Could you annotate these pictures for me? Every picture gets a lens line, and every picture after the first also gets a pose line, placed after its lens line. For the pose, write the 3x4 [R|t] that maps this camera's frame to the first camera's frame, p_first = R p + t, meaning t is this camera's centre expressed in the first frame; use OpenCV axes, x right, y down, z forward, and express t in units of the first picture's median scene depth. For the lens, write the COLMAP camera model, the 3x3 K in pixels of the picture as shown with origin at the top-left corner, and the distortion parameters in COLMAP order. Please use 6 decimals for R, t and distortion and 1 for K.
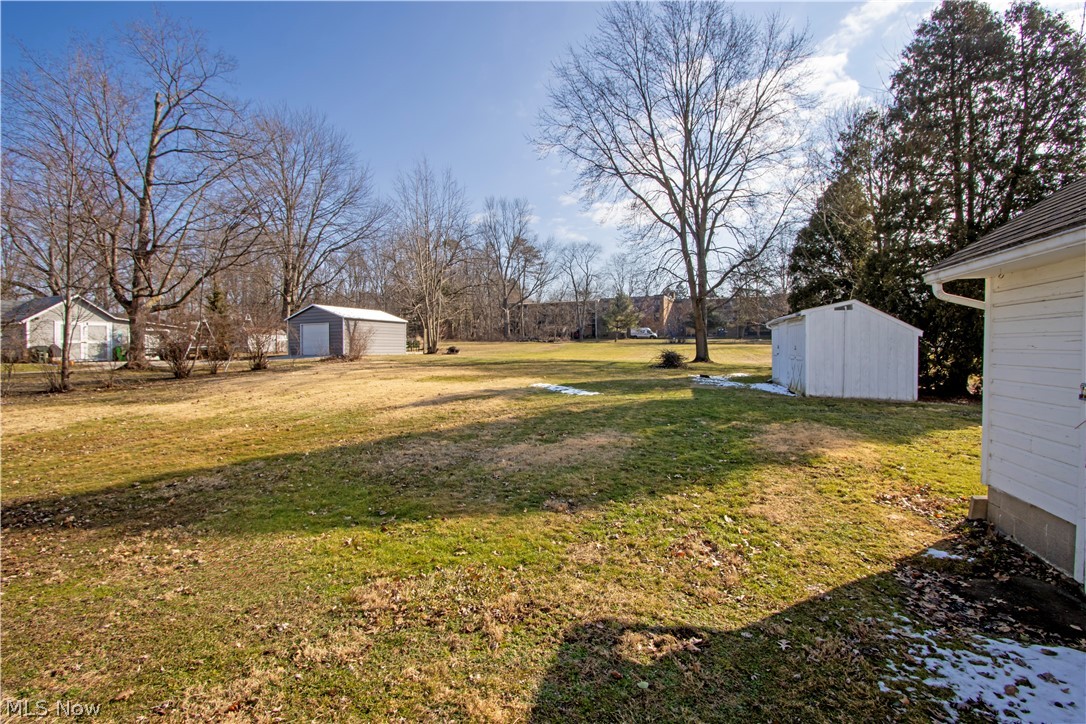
lens RADIAL K [[504.1, 0, 541.8], [0, 504.1, 356.0], [0, 0, 1]] dist [-0.003085, -0.000332]
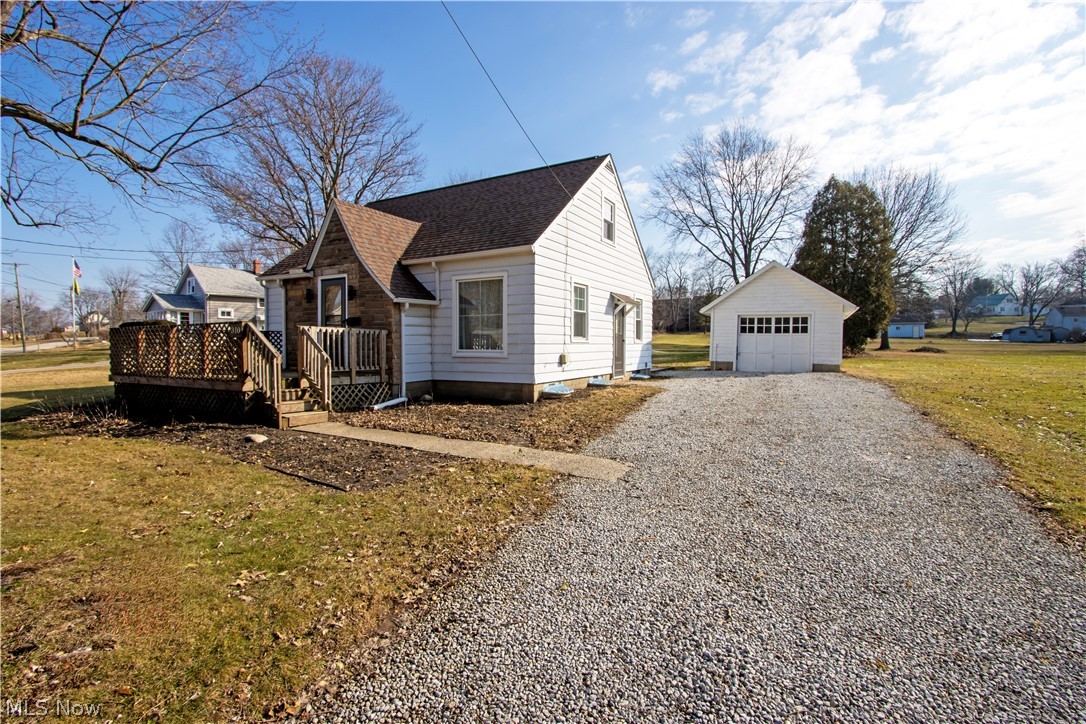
lens RADIAL K [[504.1, 0, 541.8], [0, 504.1, 356.0], [0, 0, 1]] dist [-0.003085, -0.000332]
pose [[0.982035, 0.005352, -0.188621, -0.017500], [-0.002788, 0.999900, 0.013853, 0.023737], [0.188676, -0.013079, 0.981952, -0.675685]]
